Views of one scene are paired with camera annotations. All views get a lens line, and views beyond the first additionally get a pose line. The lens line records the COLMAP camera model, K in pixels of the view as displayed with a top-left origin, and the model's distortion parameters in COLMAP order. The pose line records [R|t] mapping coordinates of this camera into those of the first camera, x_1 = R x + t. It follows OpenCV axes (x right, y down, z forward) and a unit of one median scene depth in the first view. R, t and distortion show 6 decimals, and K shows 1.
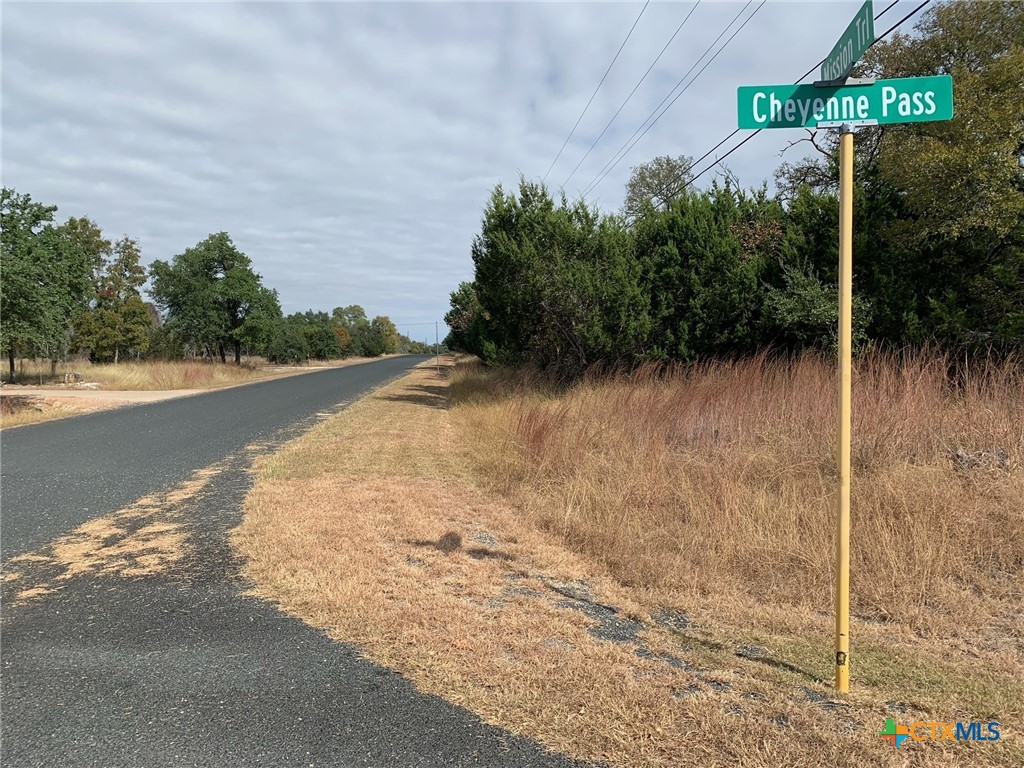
lens RADIAL K [[755.7, 0, 512.0], [0, 755.7, 384.0], [0, 0, 1]] dist [0.004862, 0.011839]
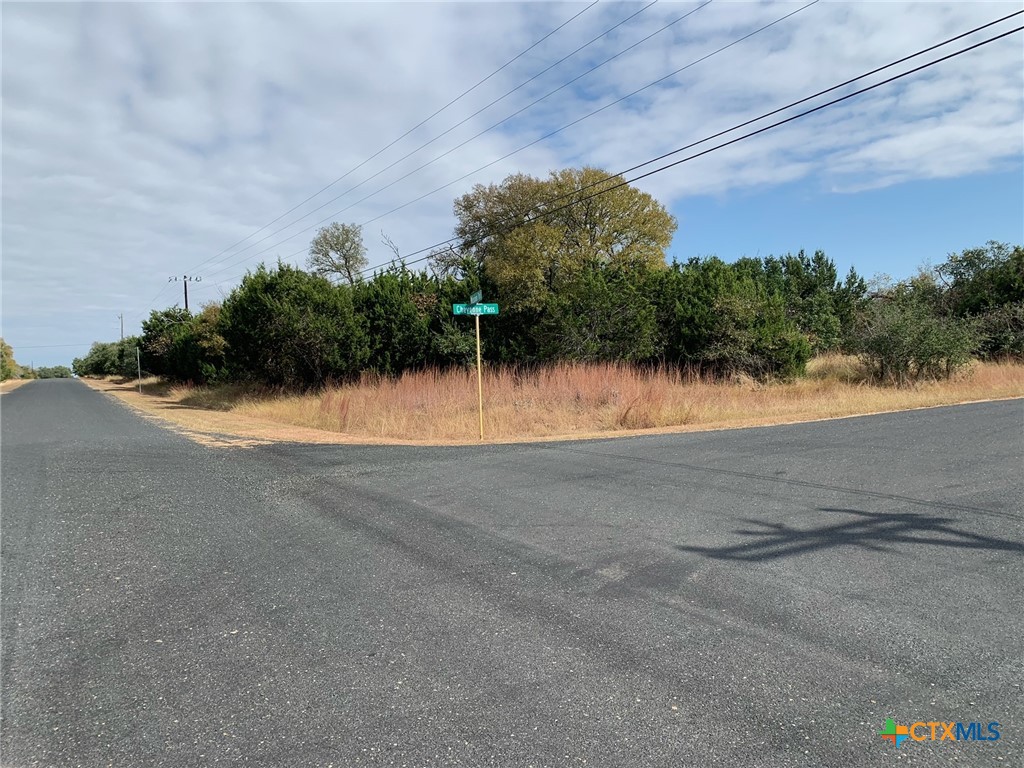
lens RADIAL K [[755.7, 0, 512.0], [0, 755.7, 384.0], [0, 0, 1]] dist [0.004862, 0.011839]
pose [[0.887976, -0.028773, 0.458989, -1.380217], [0.041106, 0.999012, -0.016900, 0.144694], [-0.458049, 0.033874, 0.888281, -2.905624]]
